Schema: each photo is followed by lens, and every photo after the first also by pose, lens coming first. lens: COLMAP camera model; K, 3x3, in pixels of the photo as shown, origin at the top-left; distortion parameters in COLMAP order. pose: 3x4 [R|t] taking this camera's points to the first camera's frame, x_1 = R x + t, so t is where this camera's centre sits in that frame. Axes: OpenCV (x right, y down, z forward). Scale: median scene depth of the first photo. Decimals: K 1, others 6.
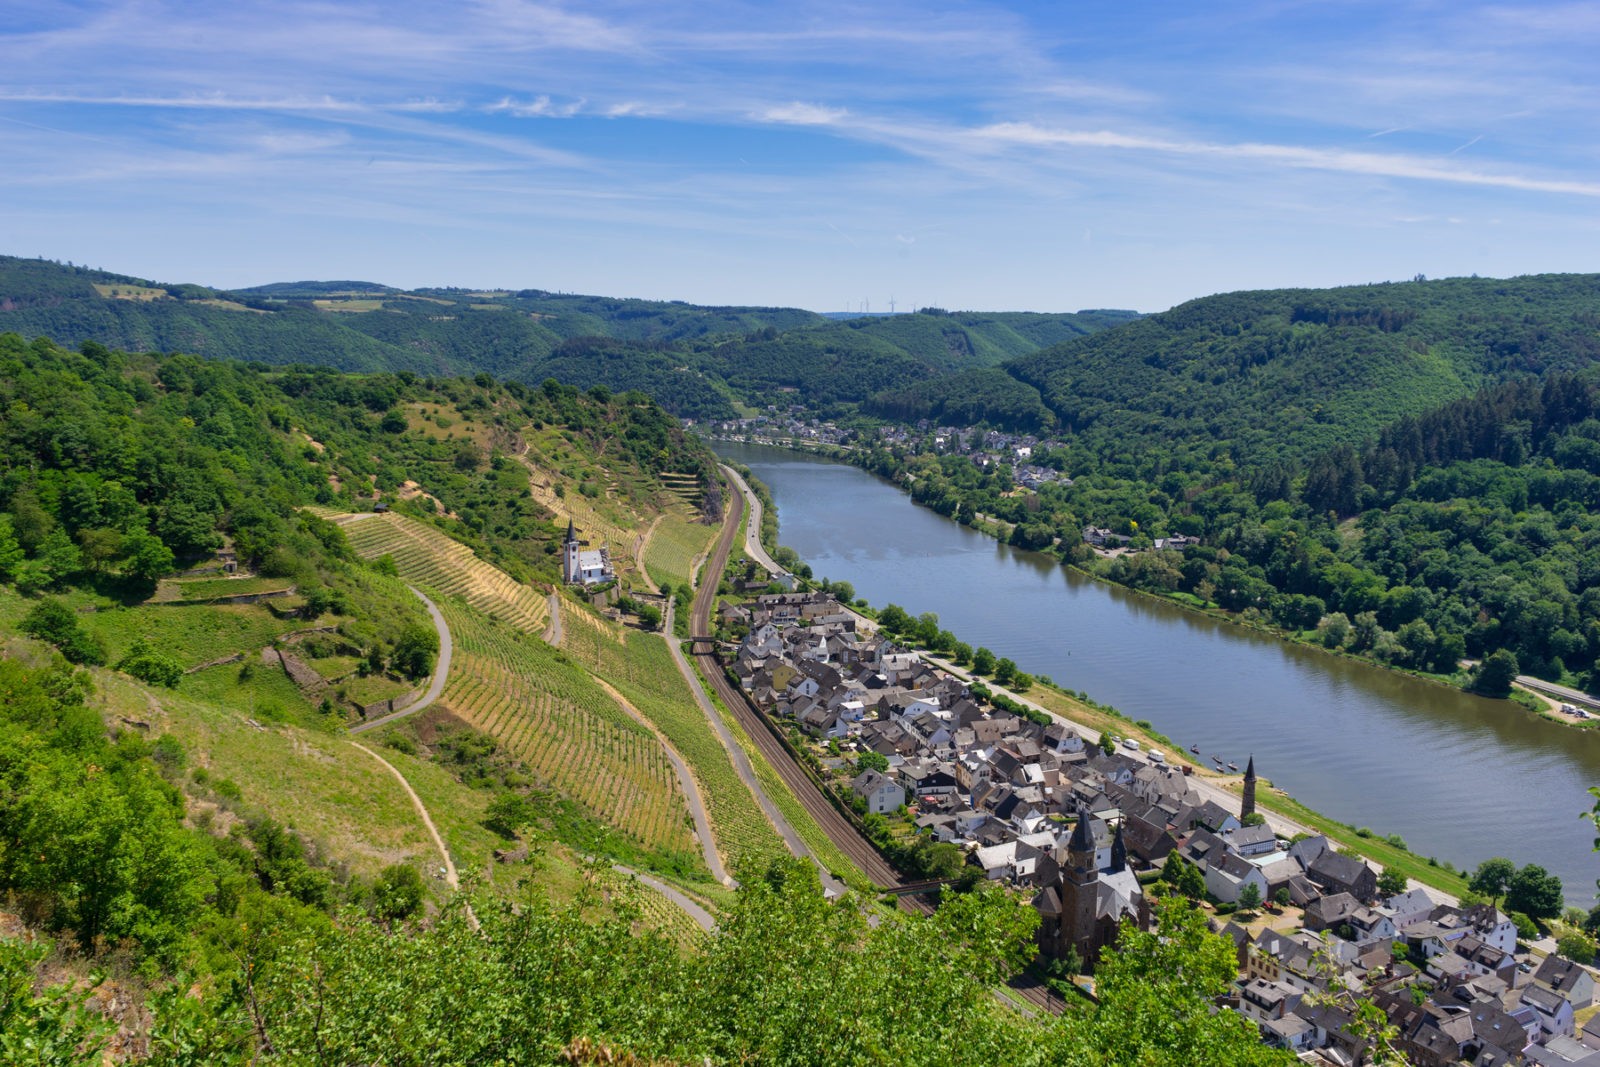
lens RADIAL K [[1269.8, 0, 810.8], [0, 1269.8, 528.3], [0, 0, 1]] dist [-0.008517, 0.002889]
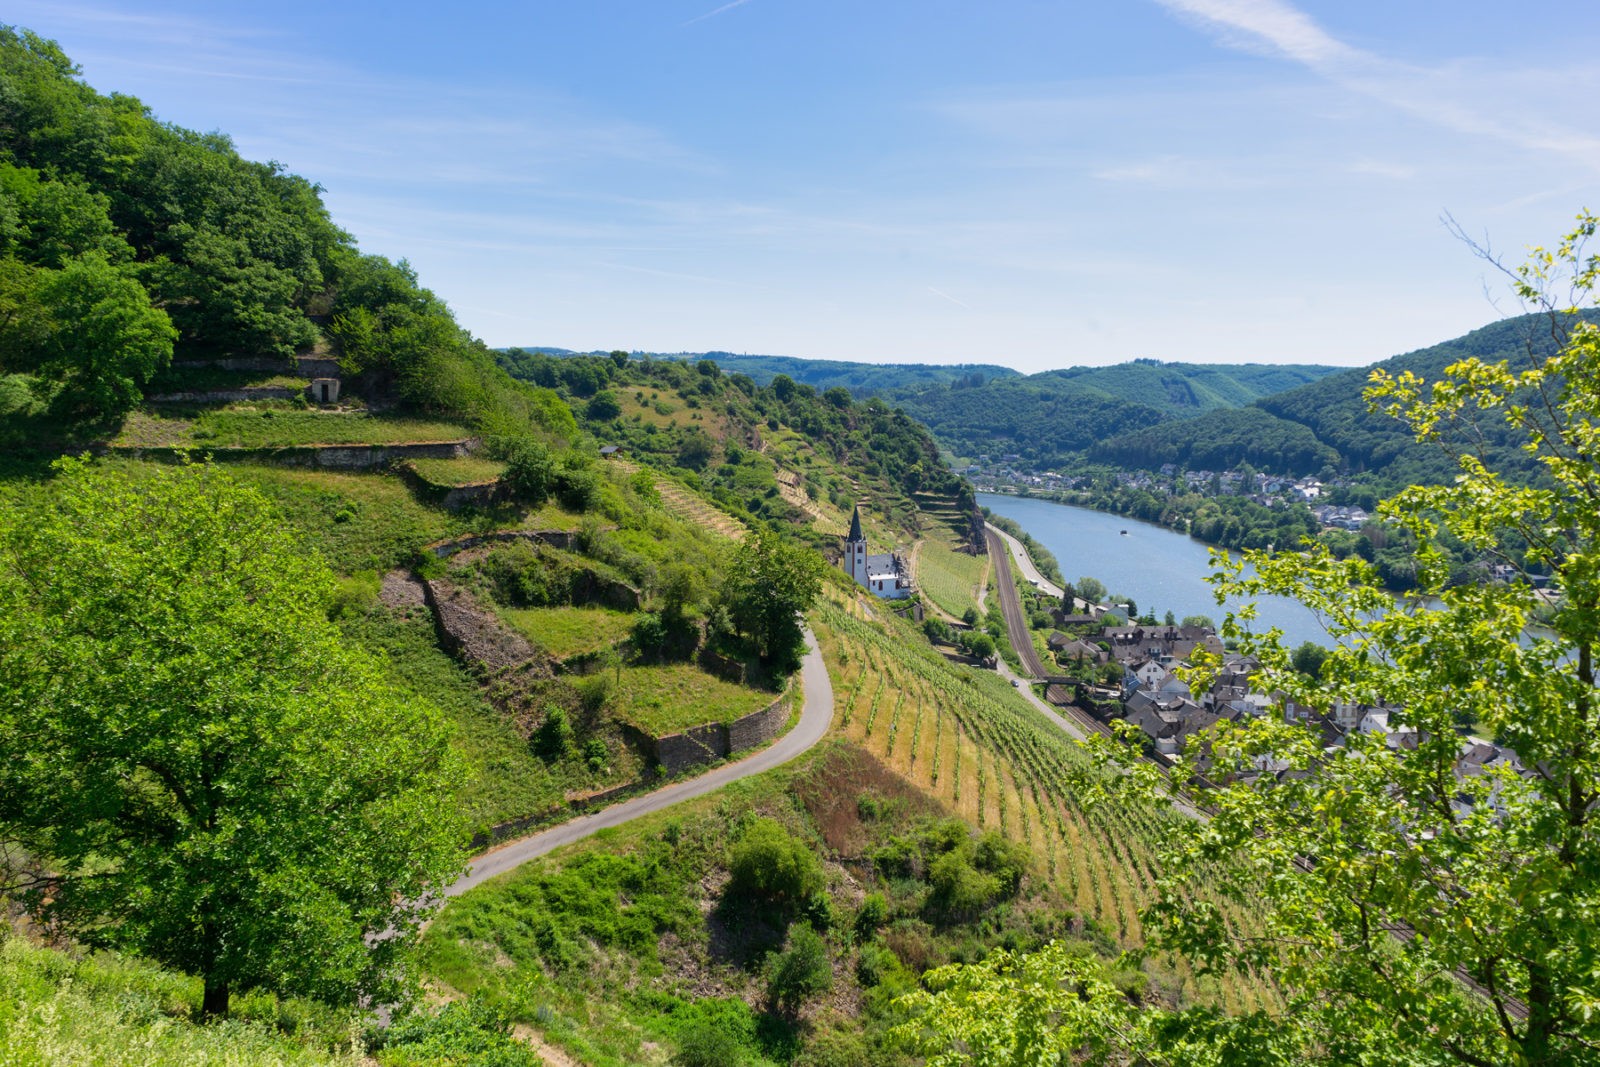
lens RADIAL K [[1269.8, 0, 810.8], [0, 1269.8, 528.3], [0, 0, 1]] dist [-0.008517, 0.002889]
pose [[0.991288, 0.006977, -0.131526, -0.088358], [-0.015069, 0.998047, -0.060624, 0.034416], [0.130846, 0.062077, 0.989457, 0.220118]]
